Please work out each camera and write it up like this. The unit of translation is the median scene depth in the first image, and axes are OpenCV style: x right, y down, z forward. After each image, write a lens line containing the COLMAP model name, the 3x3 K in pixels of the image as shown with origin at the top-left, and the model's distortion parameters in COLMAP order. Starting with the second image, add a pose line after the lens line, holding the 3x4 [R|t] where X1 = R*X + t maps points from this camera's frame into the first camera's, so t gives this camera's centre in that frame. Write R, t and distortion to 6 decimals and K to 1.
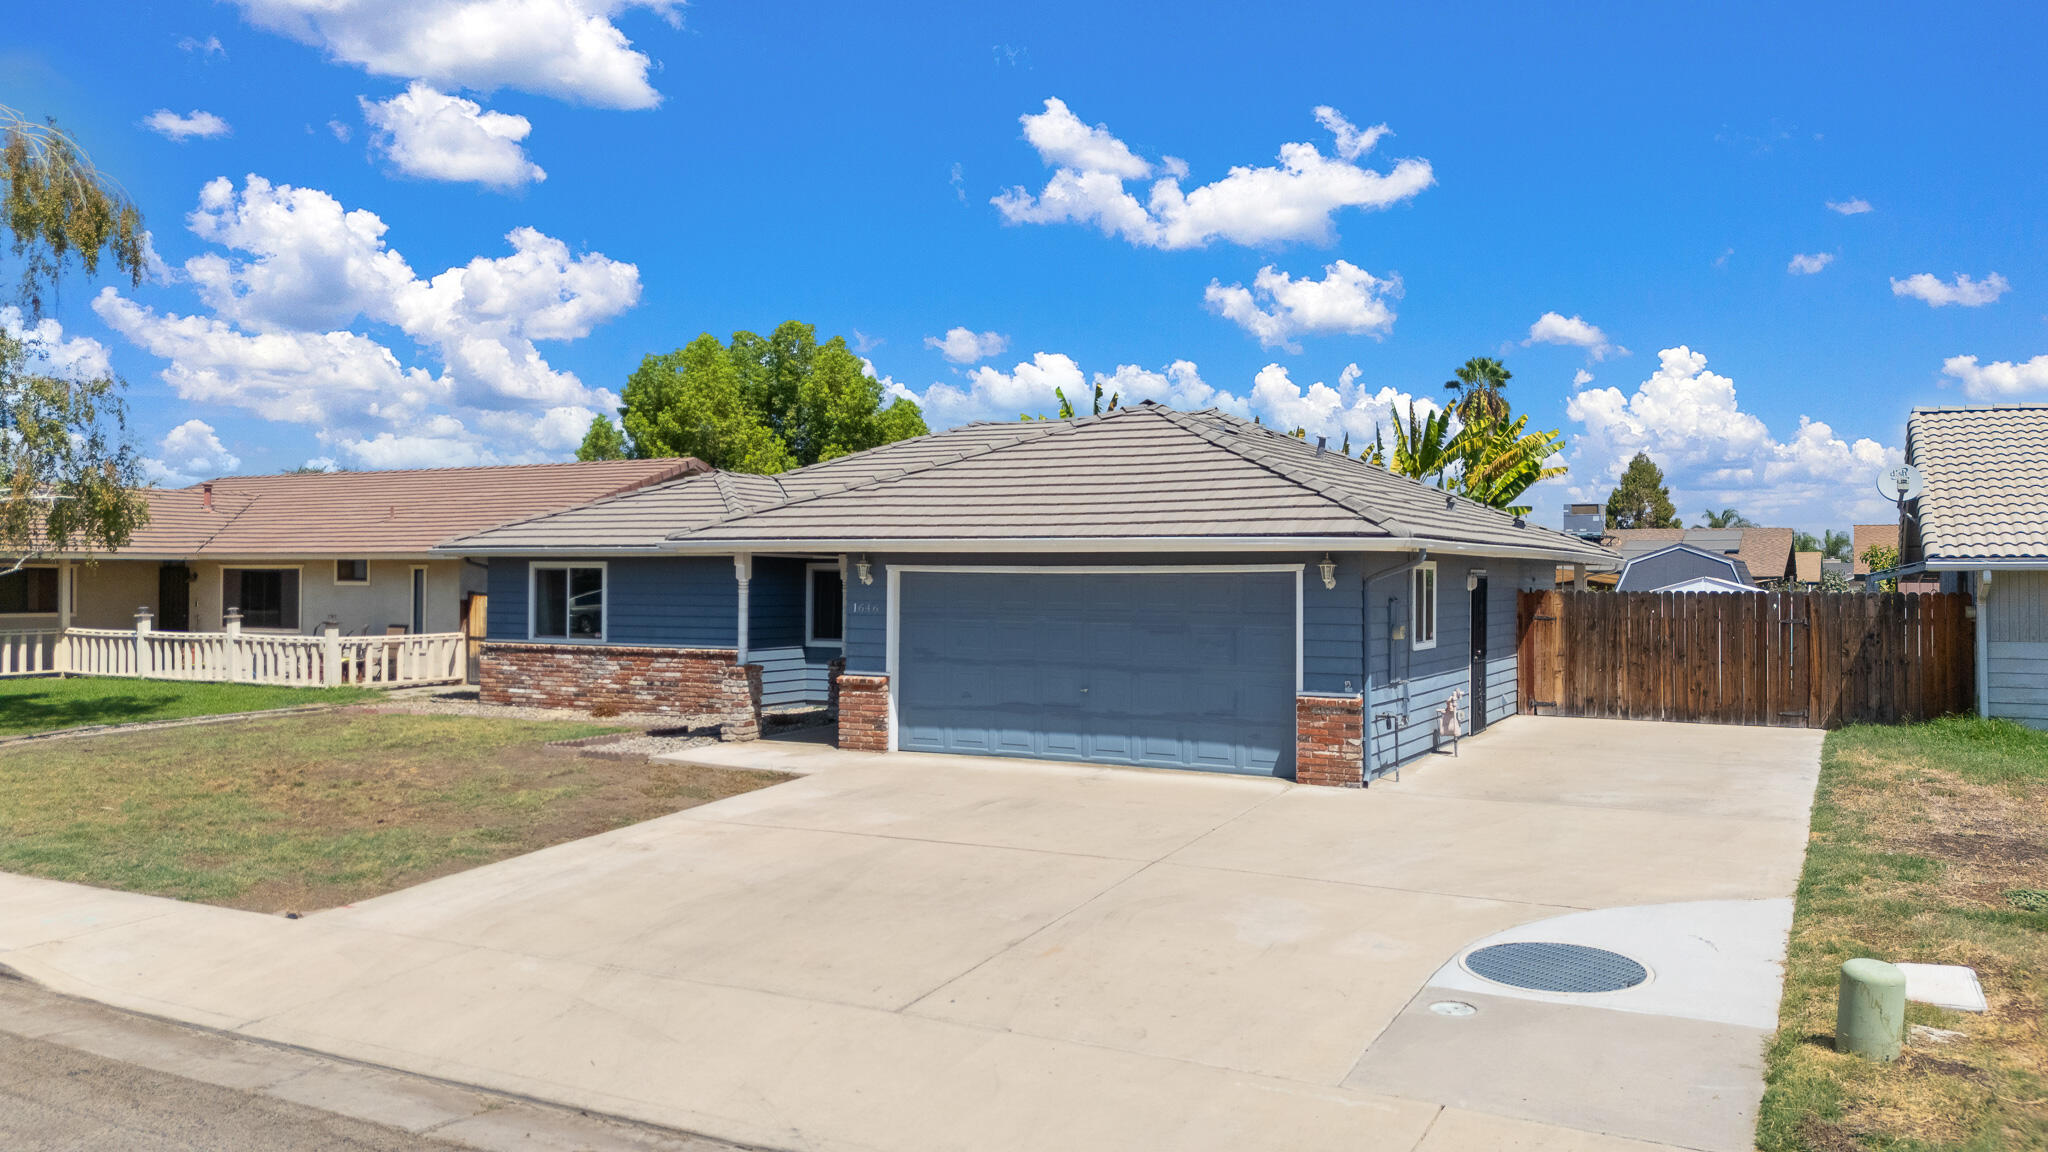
lens RADIAL K [[1504.1, 0, 1024.0], [0, 1504.1, 576.0], [0, 0, 1]] dist [0.075711, -0.081780]
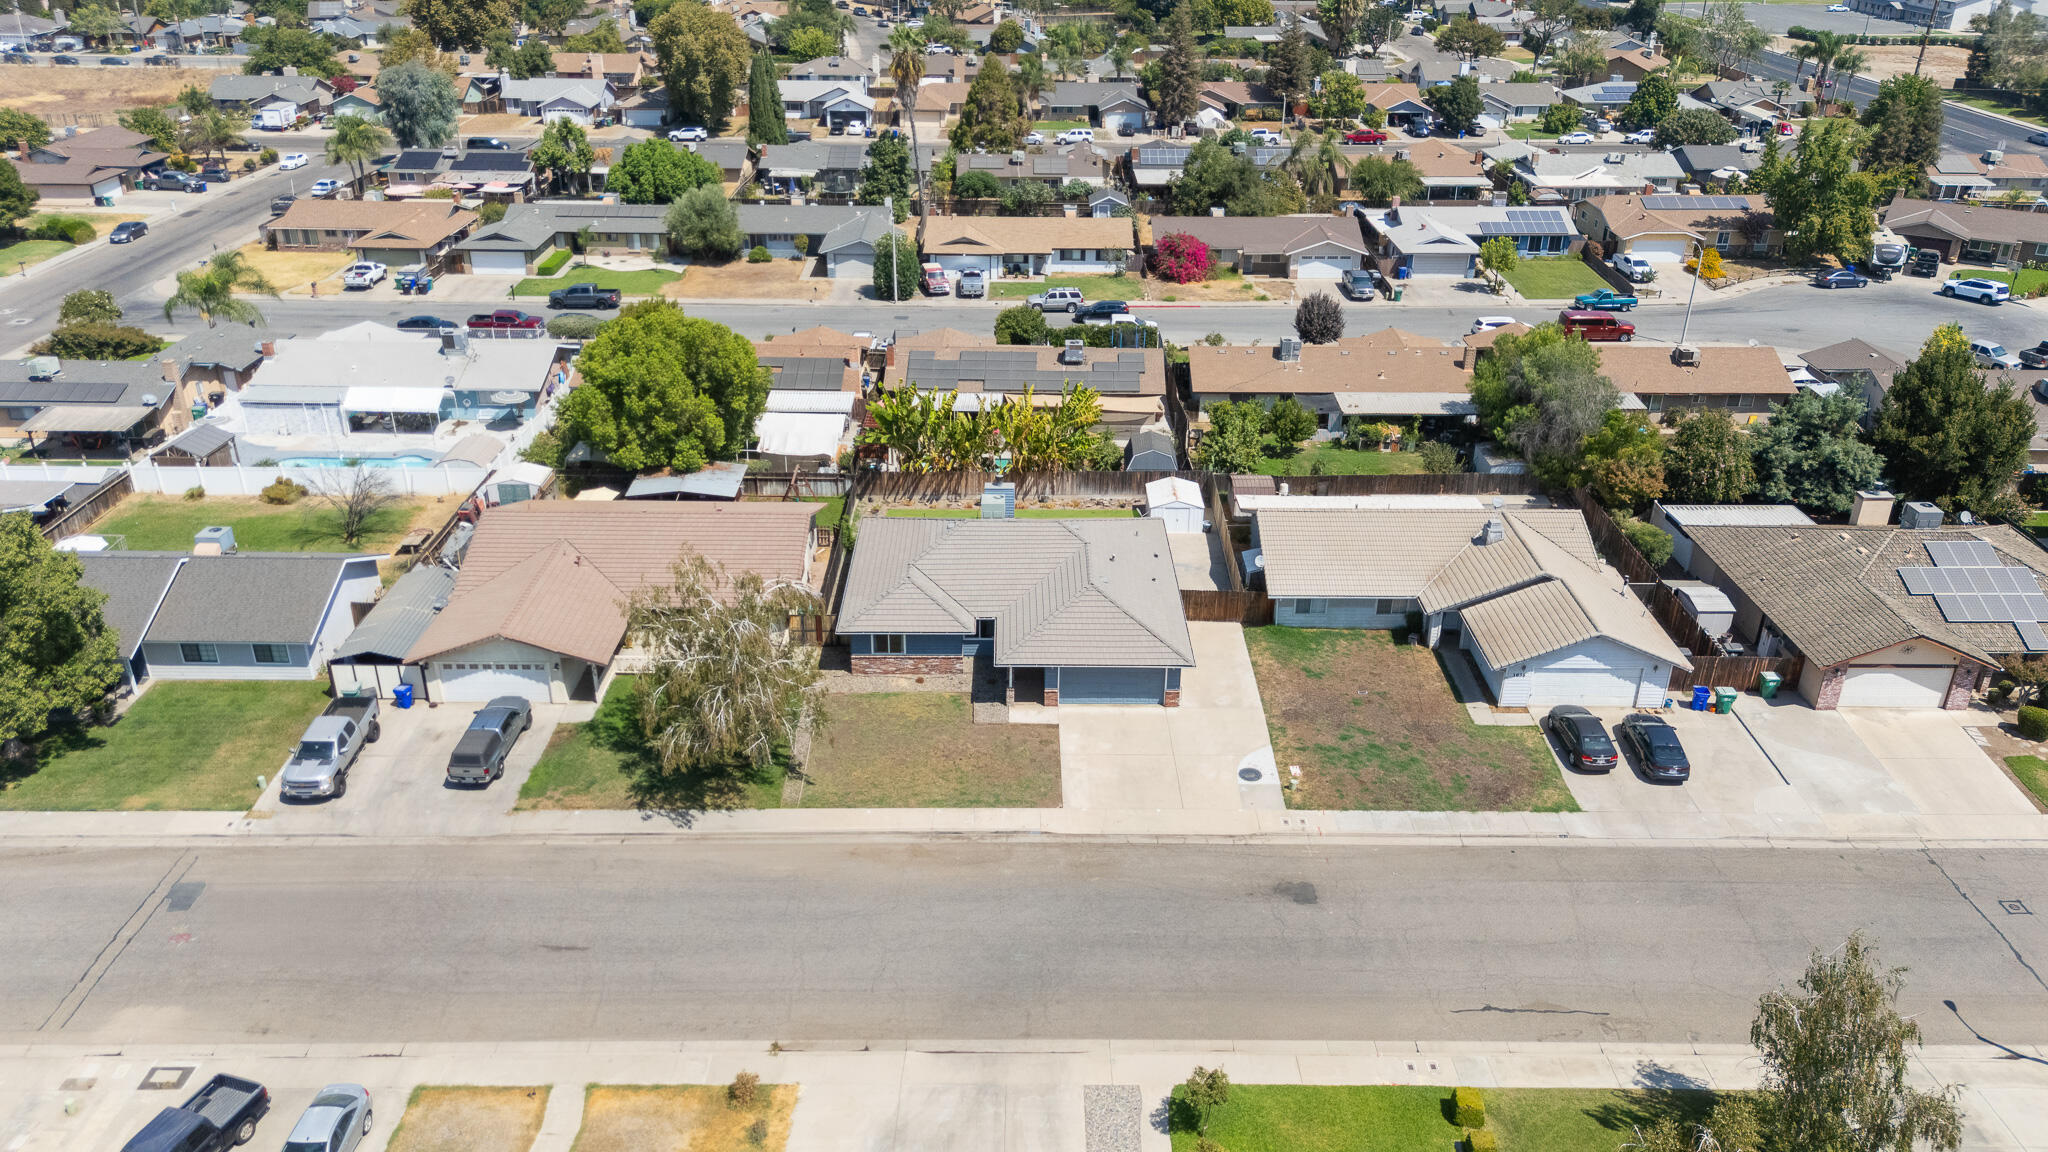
lens RADIAL K [[1504.1, 0, 1024.0], [0, 1504.1, 576.0], [0, 0, 1]] dist [0.075711, -0.081780]
pose [[0.879925, -0.211776, 0.425303, -1.369087], [-0.003476, 0.892269, 0.451491, -1.519780], [-0.475100, -0.398757, 0.784394, -1.482729]]
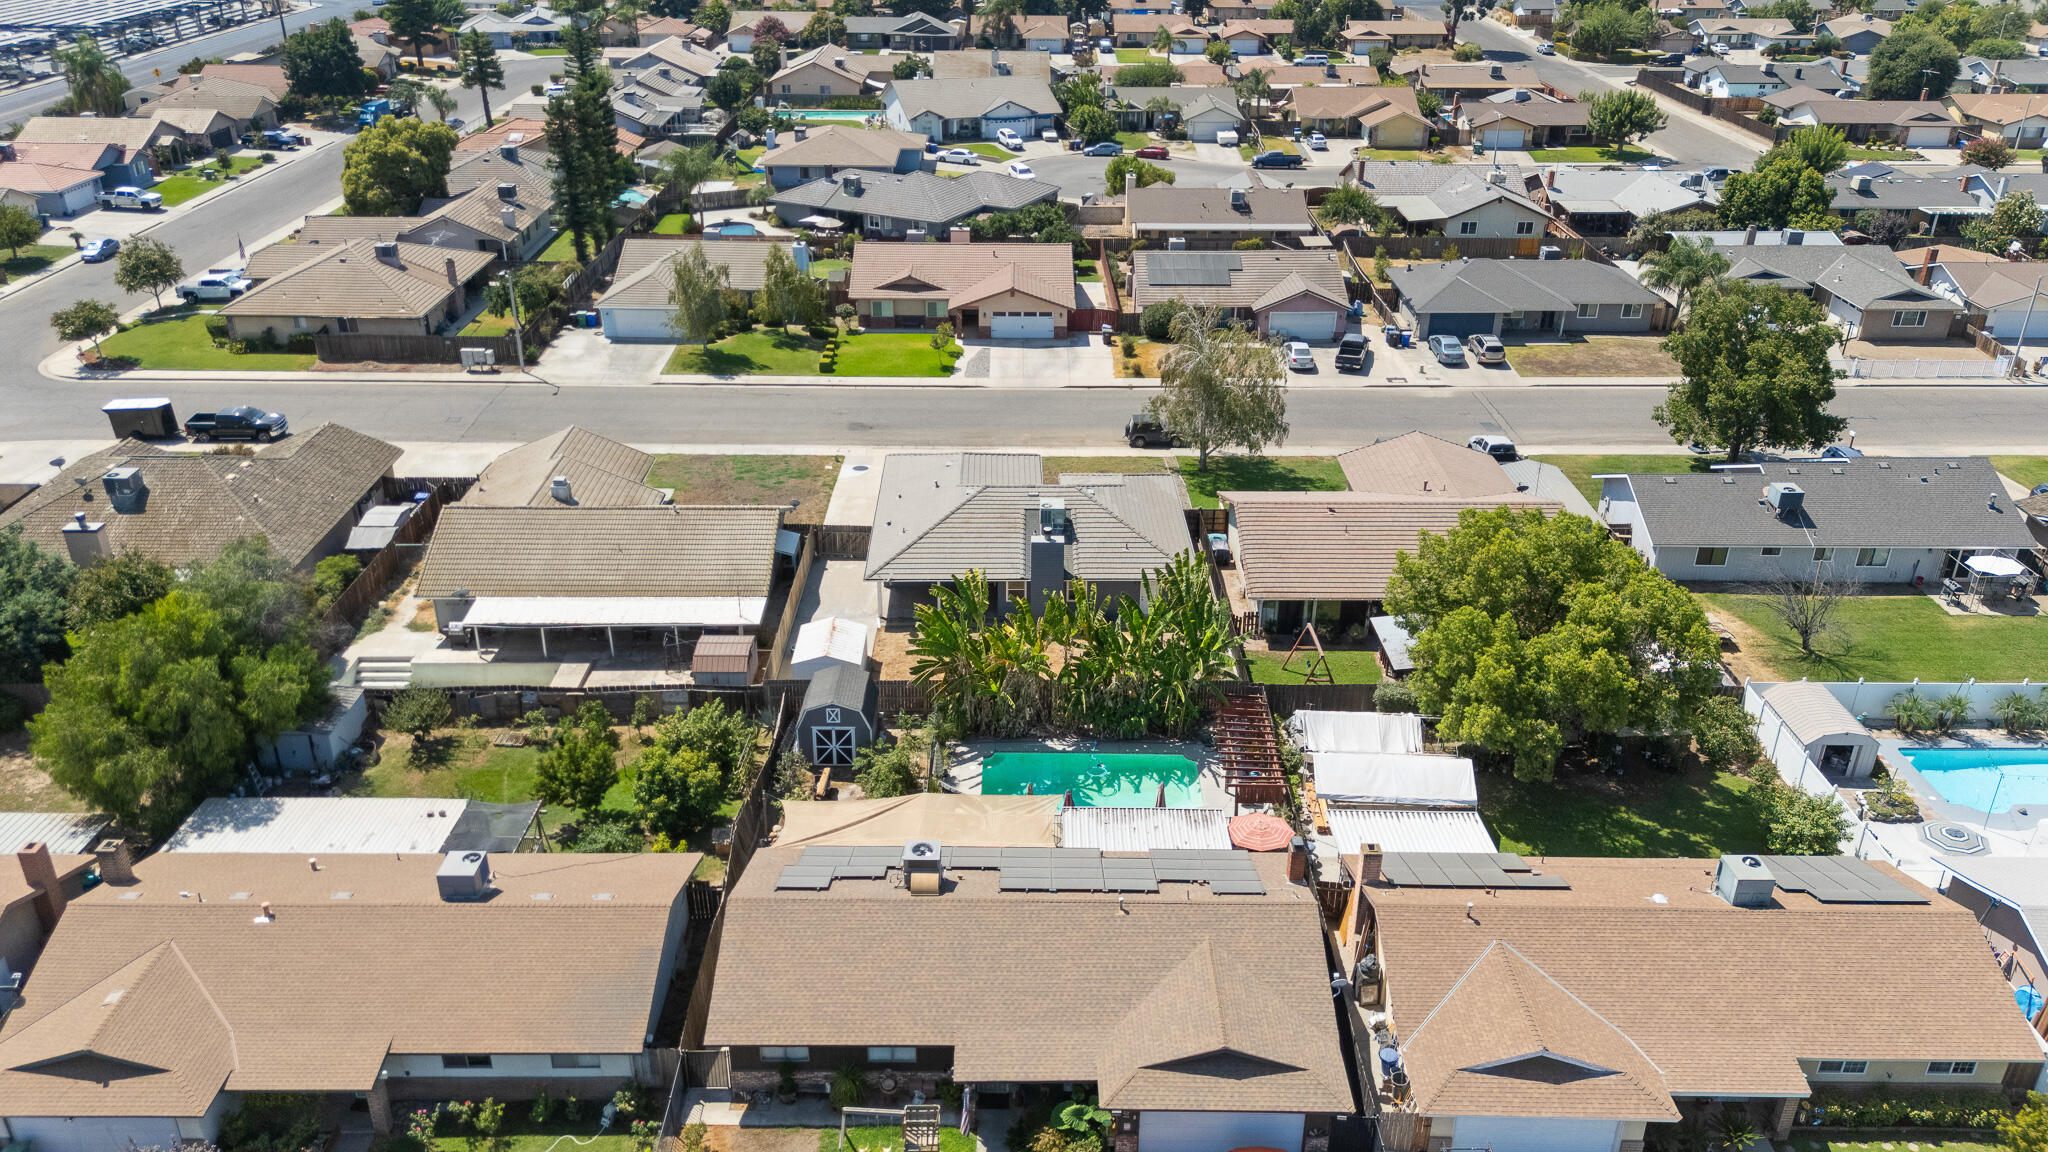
lens RADIAL K [[1504.1, 0, 1024.0], [0, 1504.1, 576.0], [0, 0, 1]] dist [0.075711, -0.081780]
pose [[-0.872317, 0.203516, -0.444572, 1.596154], [-0.017753, 0.895472, 0.444763, -1.415045], [0.488618, 0.395867, -0.777523, 3.824581]]
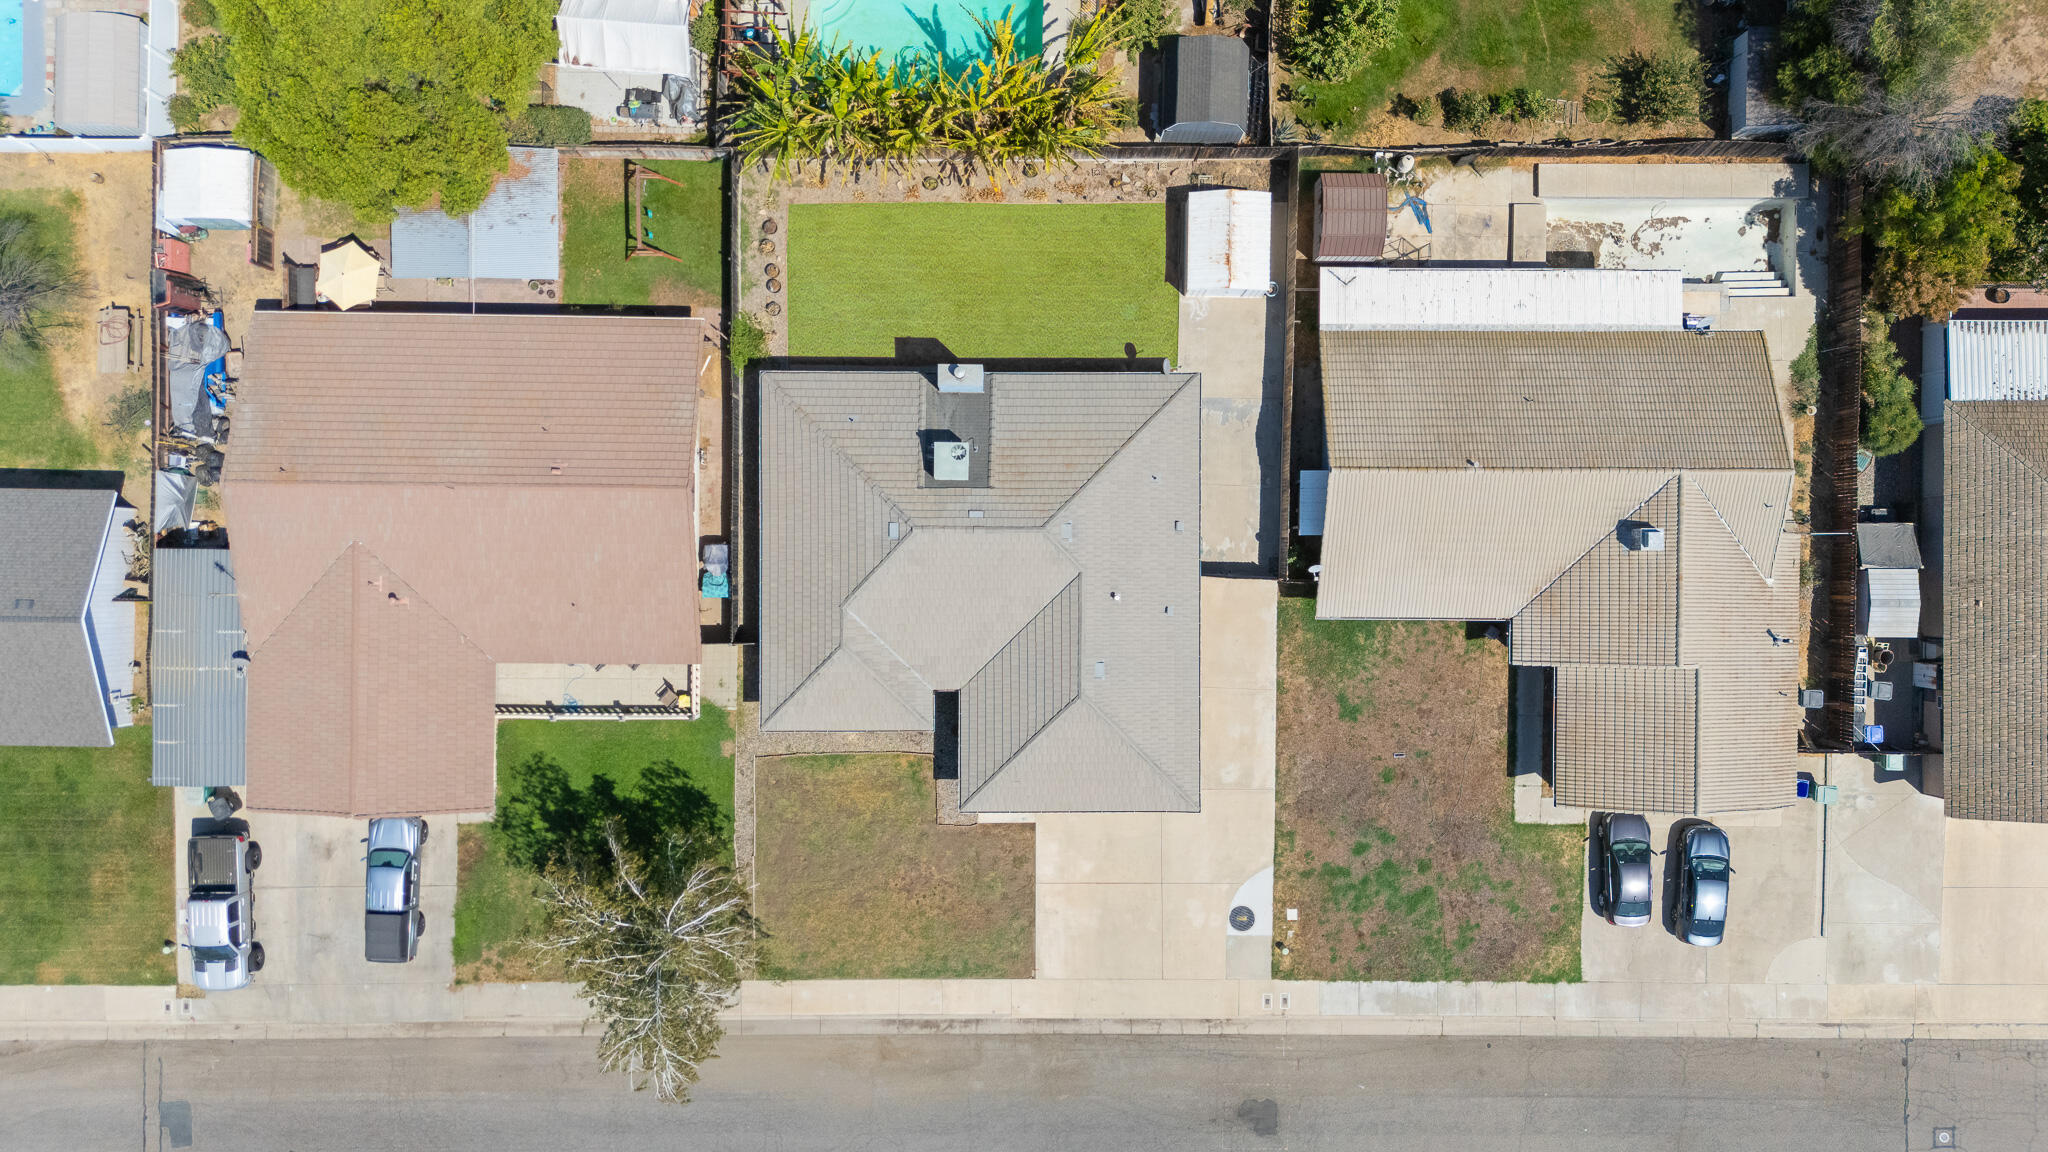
lens RADIAL K [[1504.1, 0, 1024.0], [0, 1504.1, 576.0], [0, 0, 1]] dist [0.075711, -0.081780]
pose [[0.883572, -0.468291, -0.001893, 0.095281], [-0.007329, -0.017870, 0.999813, -2.507231], [-0.468238, -0.883393, -0.019222, 1.162249]]
